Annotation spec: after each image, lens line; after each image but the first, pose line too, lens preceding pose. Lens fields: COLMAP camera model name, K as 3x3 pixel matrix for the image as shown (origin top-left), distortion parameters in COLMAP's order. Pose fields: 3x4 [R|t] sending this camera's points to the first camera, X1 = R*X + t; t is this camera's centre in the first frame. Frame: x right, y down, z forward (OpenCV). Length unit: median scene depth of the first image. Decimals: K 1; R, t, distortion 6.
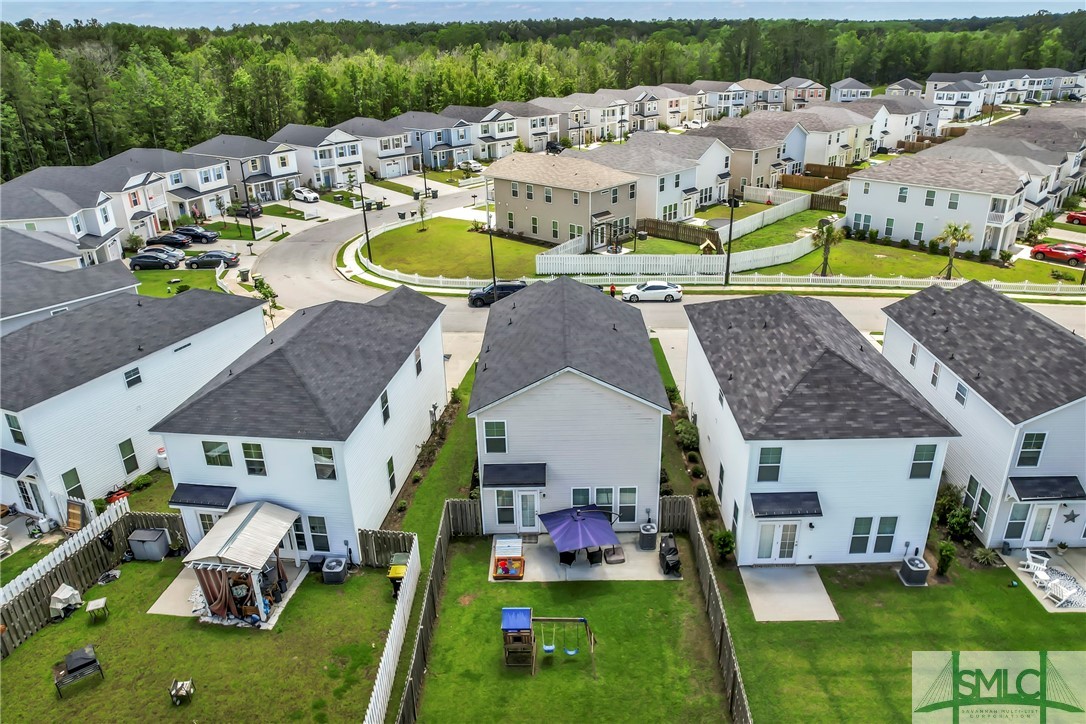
lens RADIAL K [[689.8, 0, 564.4], [0, 689.8, 360.2], [0, 0, 1]] dist [-0.073167, 0.062287]
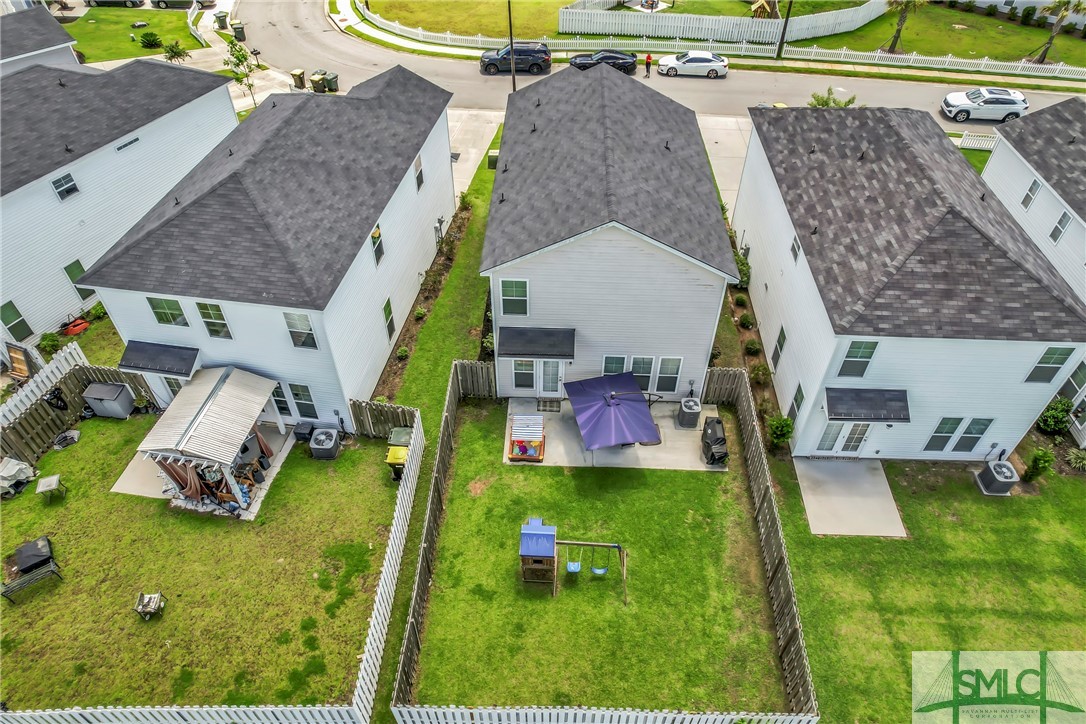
lens RADIAL K [[689.8, 0, 564.4], [0, 689.8, 360.2], [0, 0, 1]] dist [-0.073167, 0.062287]
pose [[0.998807, 0.048389, -0.006516, -0.034010], [-0.043454, 0.941824, 0.333284, -0.090346], [0.022264, -0.332604, 0.942804, 0.226308]]
